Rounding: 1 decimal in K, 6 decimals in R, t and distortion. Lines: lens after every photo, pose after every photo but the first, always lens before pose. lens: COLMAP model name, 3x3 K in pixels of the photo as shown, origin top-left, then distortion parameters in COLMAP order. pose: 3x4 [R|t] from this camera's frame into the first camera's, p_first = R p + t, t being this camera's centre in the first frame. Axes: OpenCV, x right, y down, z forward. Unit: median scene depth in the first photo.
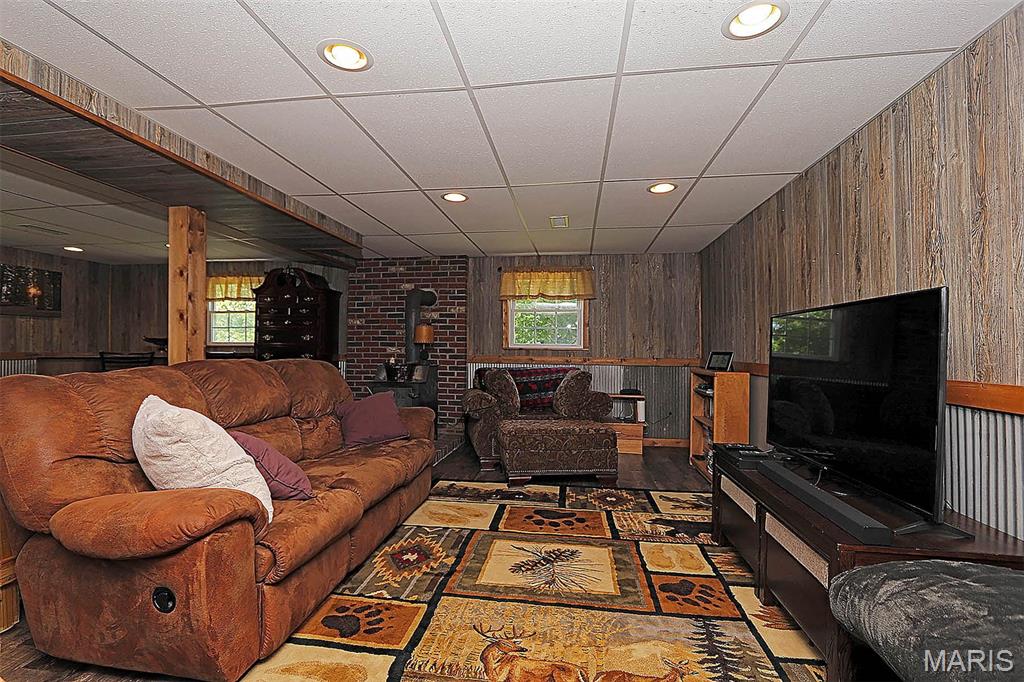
lens RADIAL K [[471.0, 0, 504.1], [0, 471.0, 340.4], [0, 0, 1]] dist [-0.016986, 0.001858]
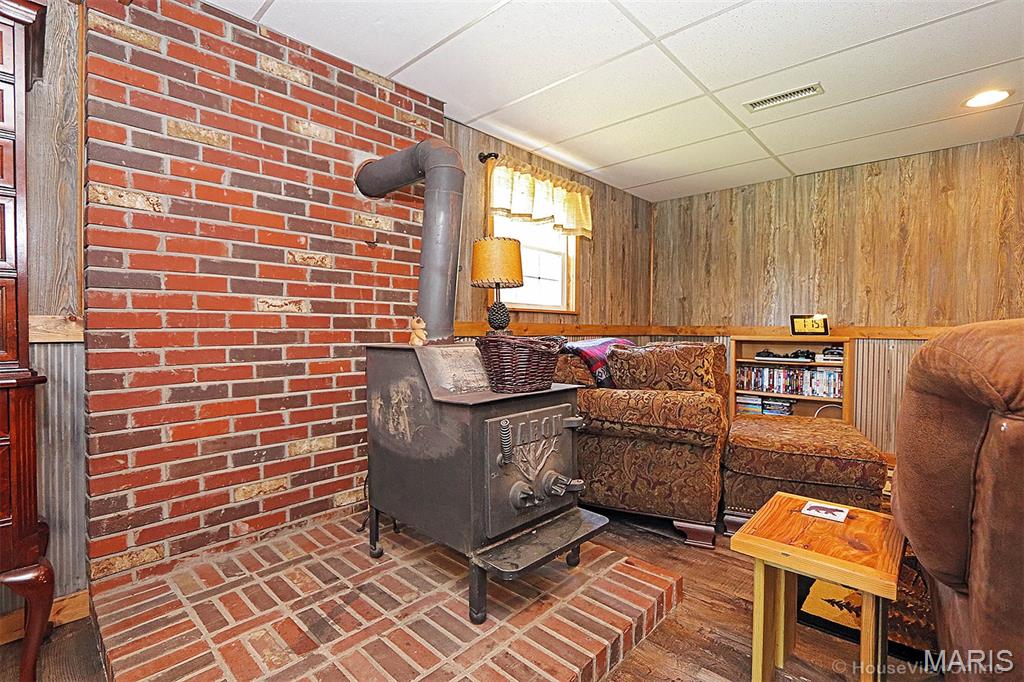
lens RADIAL K [[471.0, 0, 505.2], [0, 471.0, 338.4], [0, 0, 1]] dist [-0.016986, 0.001858]
pose [[0.574721, -0.024666, 0.817978, -0.438901], [-0.014270, 0.999092, 0.040153, 0.029908], [-0.818225, -0.034749, 0.573847, 0.693392]]
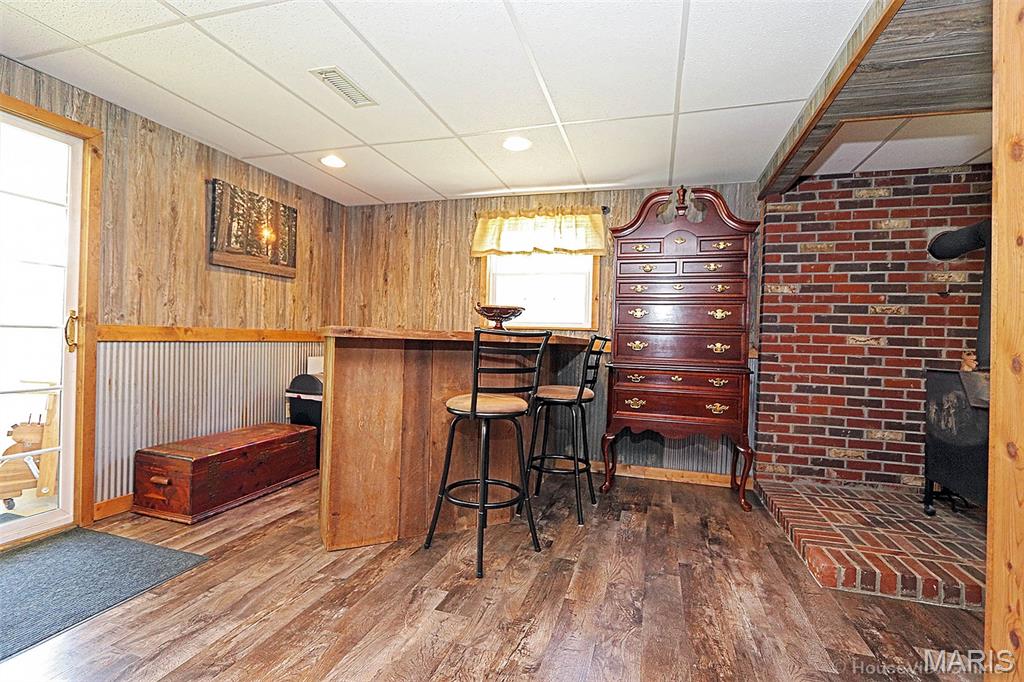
lens RADIAL K [[471.0, 0, 504.2], [0, 471.0, 337.8], [0, 0, 1]] dist [-0.016986, 0.001858]
pose [[0.986979, 0.023979, -0.159052, -0.584627], [-0.022198, 0.999670, 0.012967, 0.020303], [0.159310, -0.009267, 0.987185, 0.413011]]
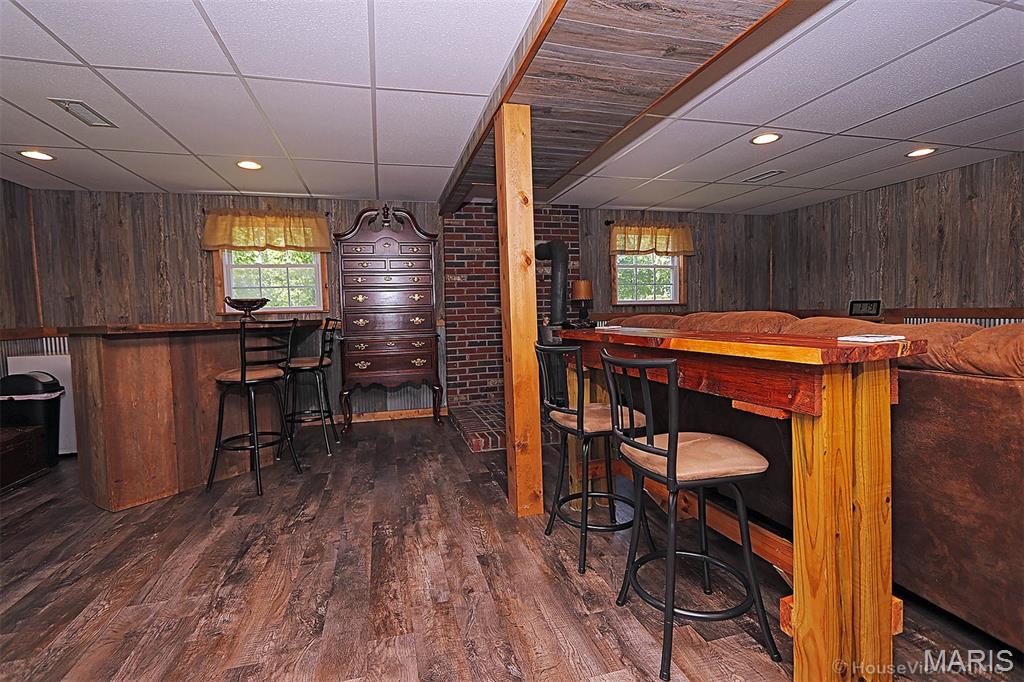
lens RADIAL K [[471.0, 0, 504.3], [0, 471.0, 339.9], [0, 0, 1]] dist [-0.016986, 0.001858]
pose [[0.919564, -0.052126, 0.389468, -0.601531], [0.023873, 0.996742, 0.077036, 0.007841], [-0.392214, -0.061542, 0.917813, 0.198754]]
